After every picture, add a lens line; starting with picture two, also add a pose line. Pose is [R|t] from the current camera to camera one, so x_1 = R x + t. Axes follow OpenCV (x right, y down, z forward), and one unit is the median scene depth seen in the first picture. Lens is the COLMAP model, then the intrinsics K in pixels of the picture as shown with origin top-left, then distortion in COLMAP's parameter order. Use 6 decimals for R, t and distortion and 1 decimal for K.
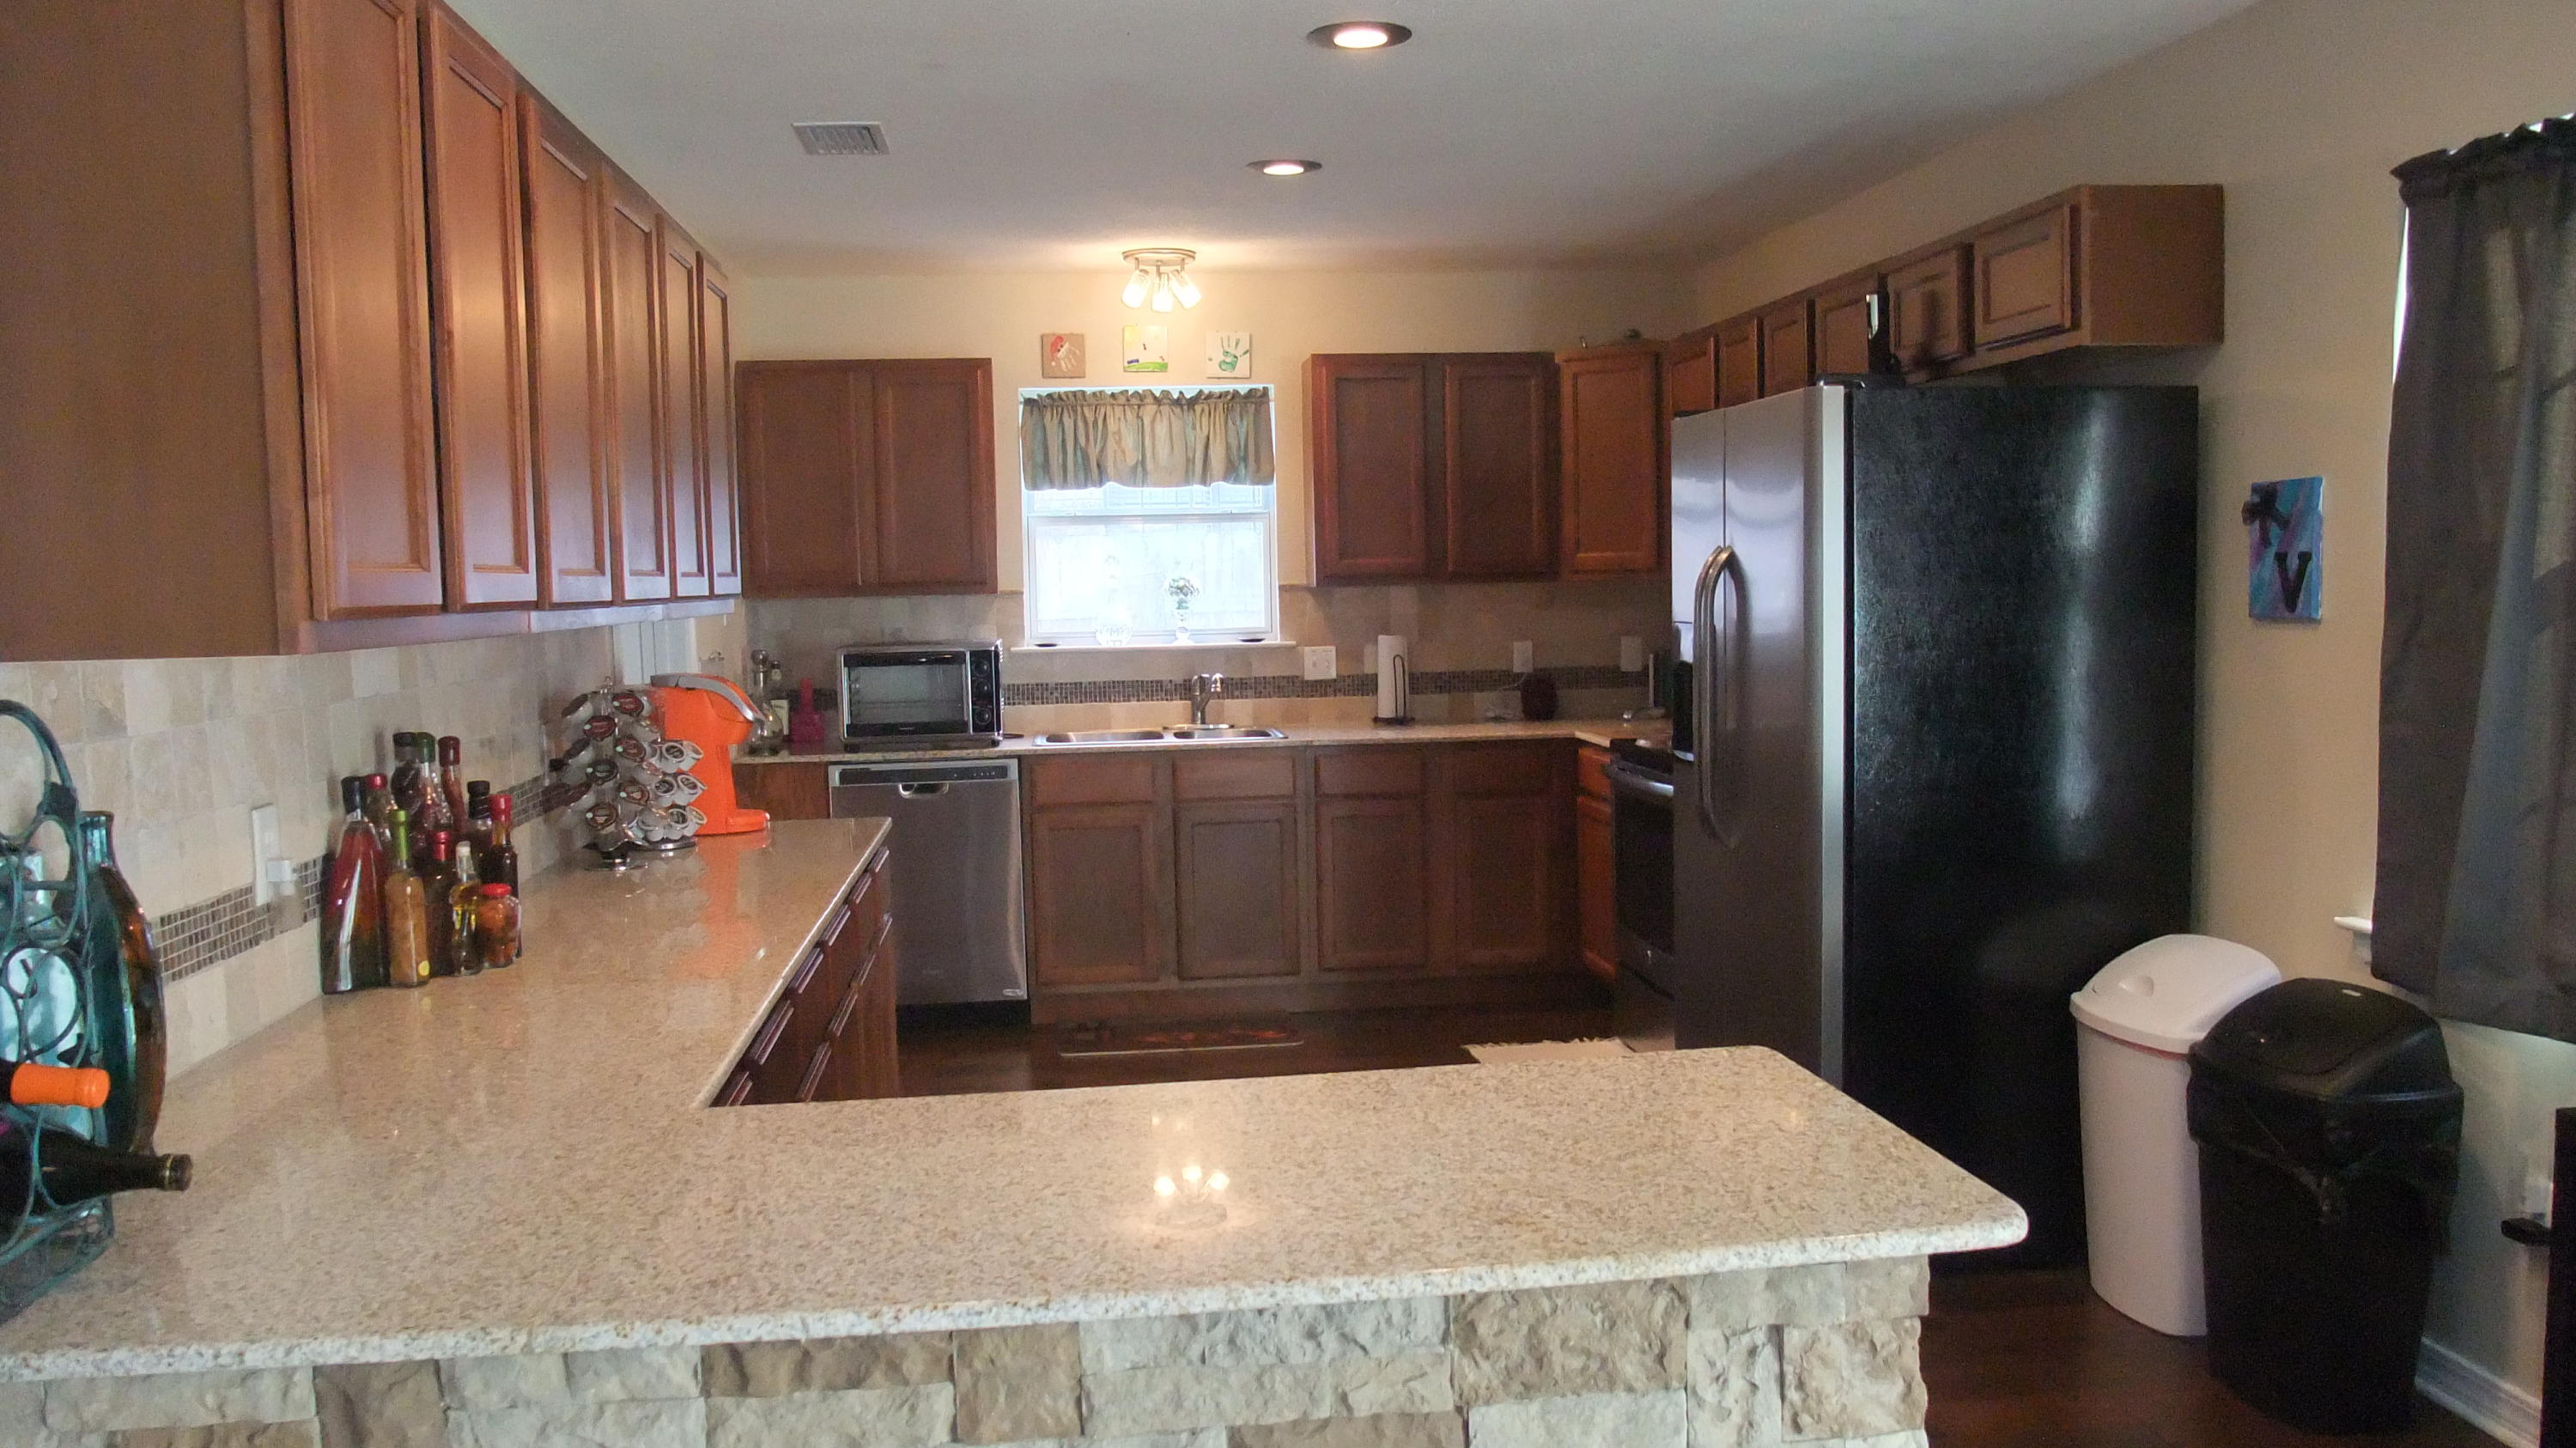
lens RADIAL K [[1959.3, 0, 1291.6], [0, 1959.3, 757.7], [0, 0, 1]] dist [-0.086216, 0.054651]
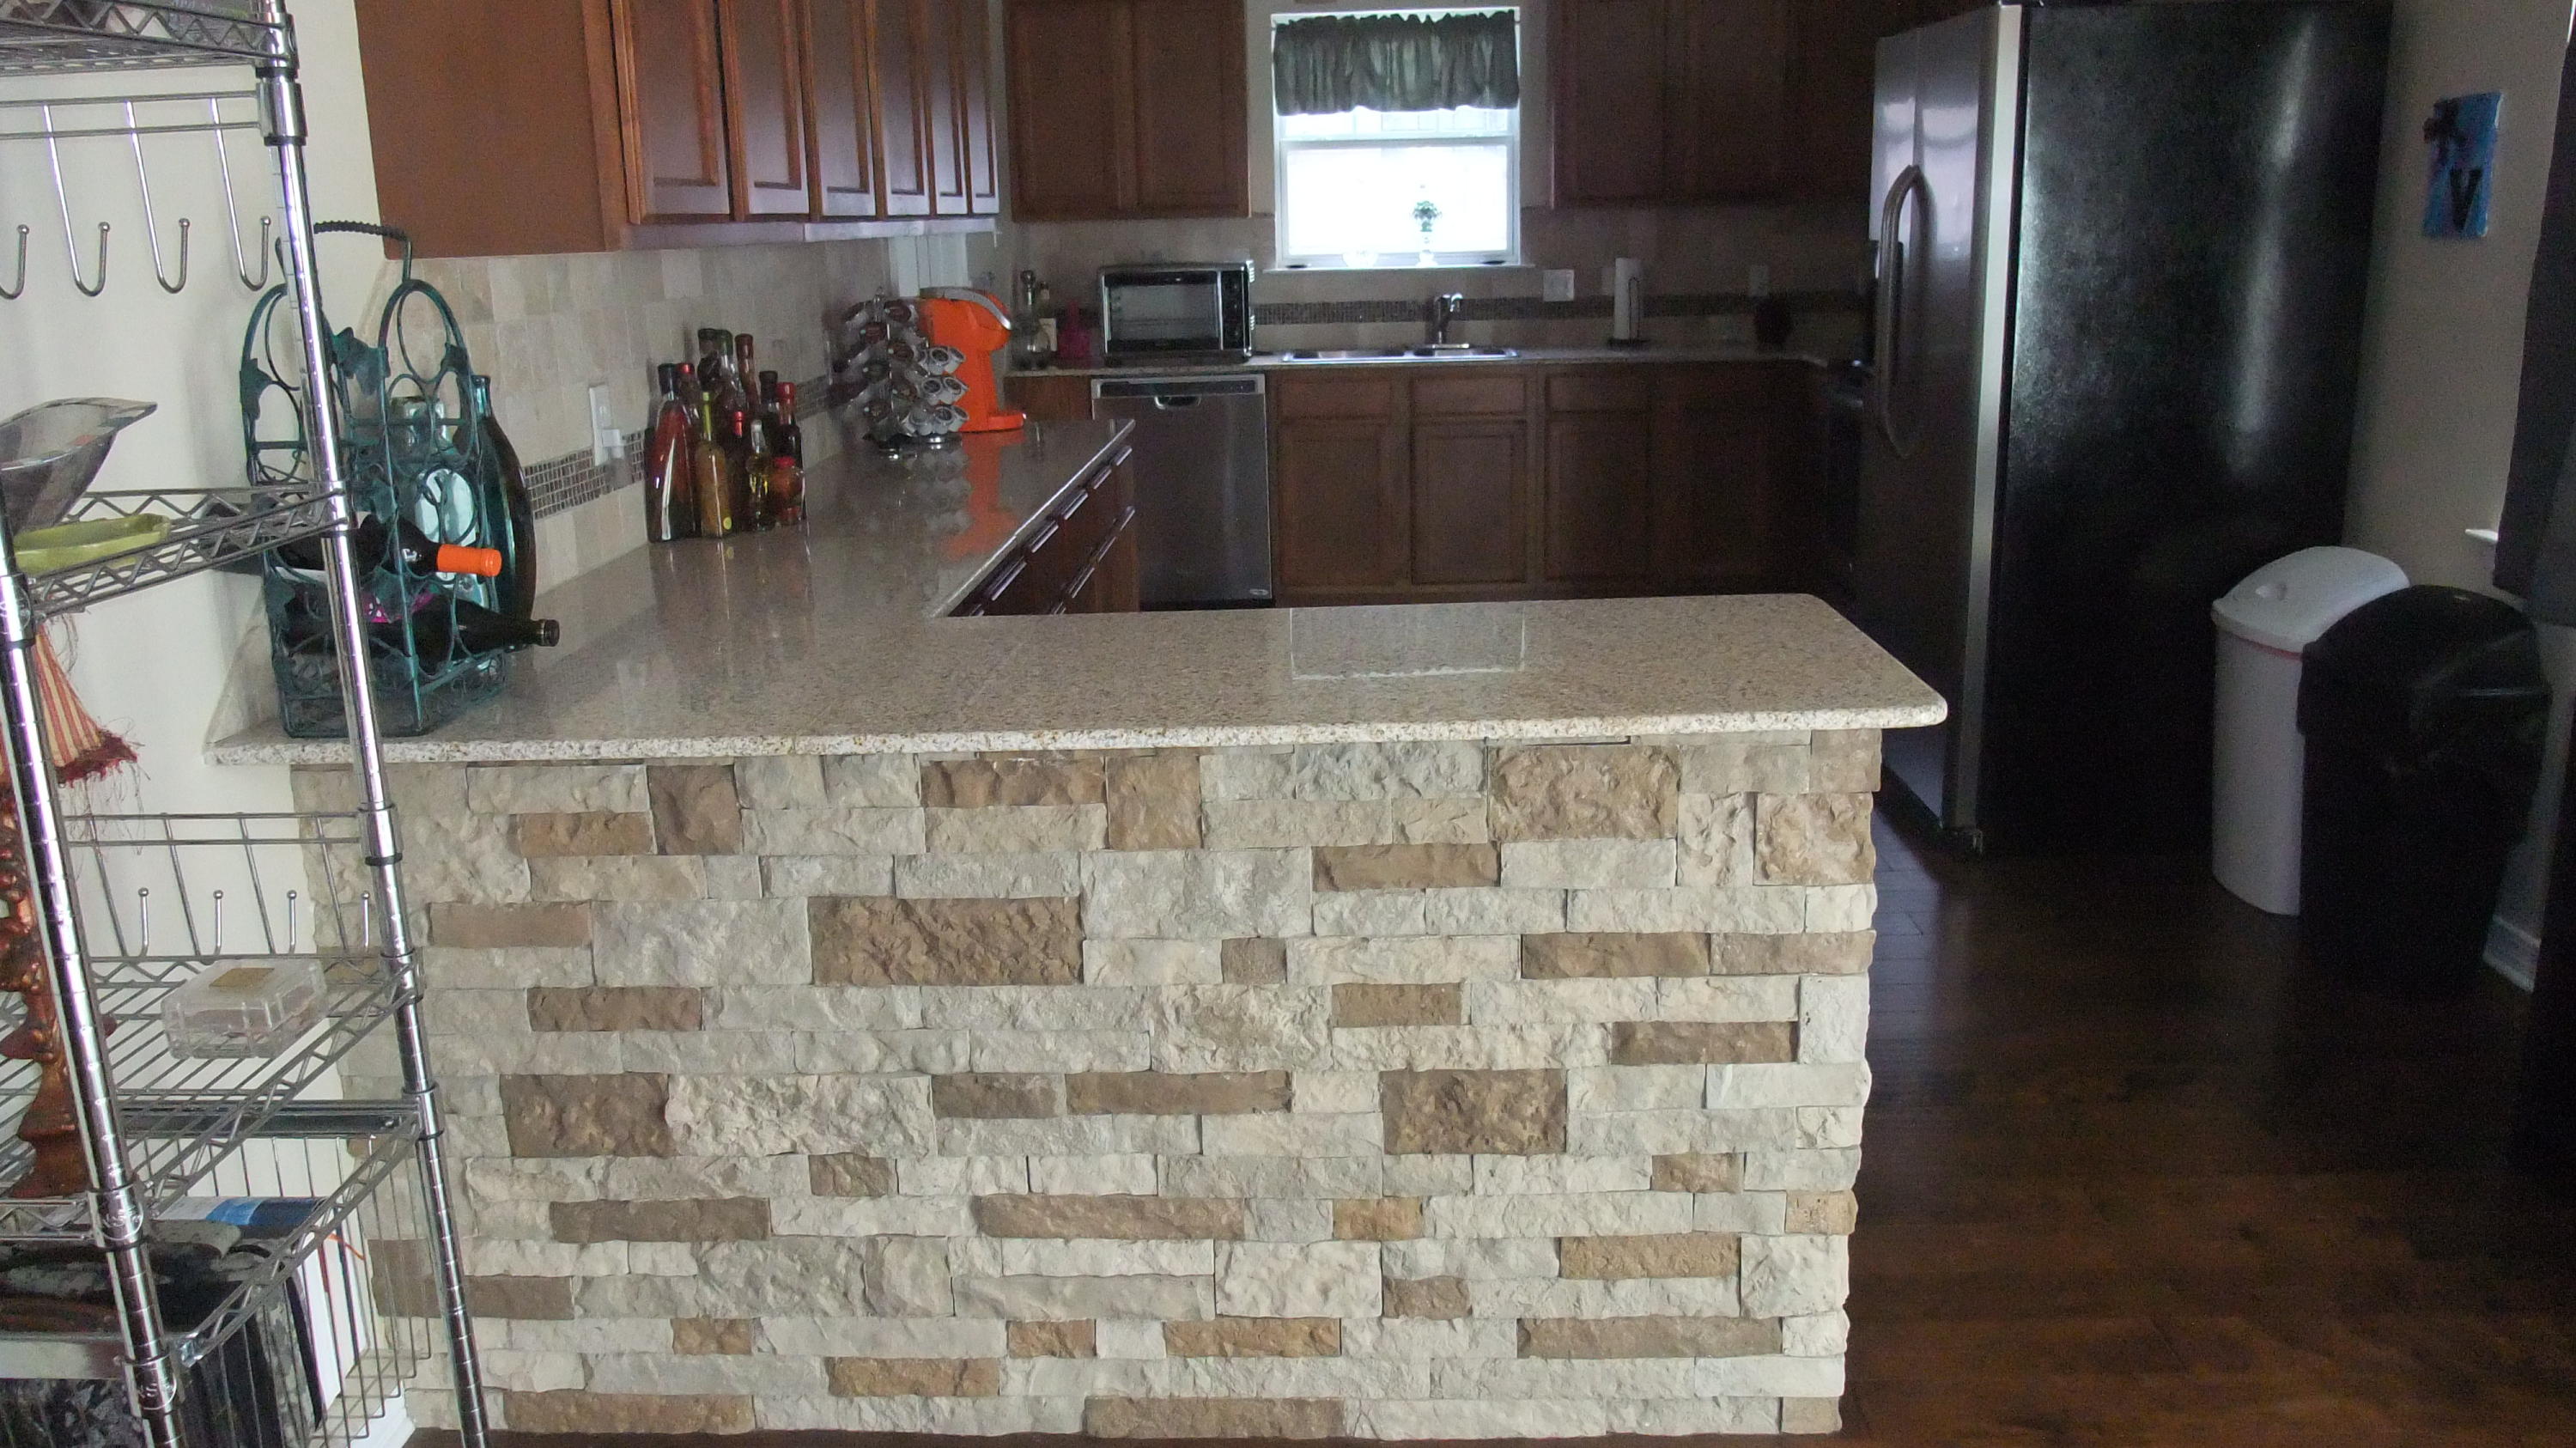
lens RADIAL K [[1974.9, 0, 1288.0], [0, 1974.9, 724.0], [0, 0, 1]] dist [-0.097353, 0.084131]
pose [[0.988248, 0.034603, -0.148889, 0.095895], [-0.009740, 0.986315, 0.164581, 0.029608], [0.152546, -0.161197, 0.975062, -0.186742]]
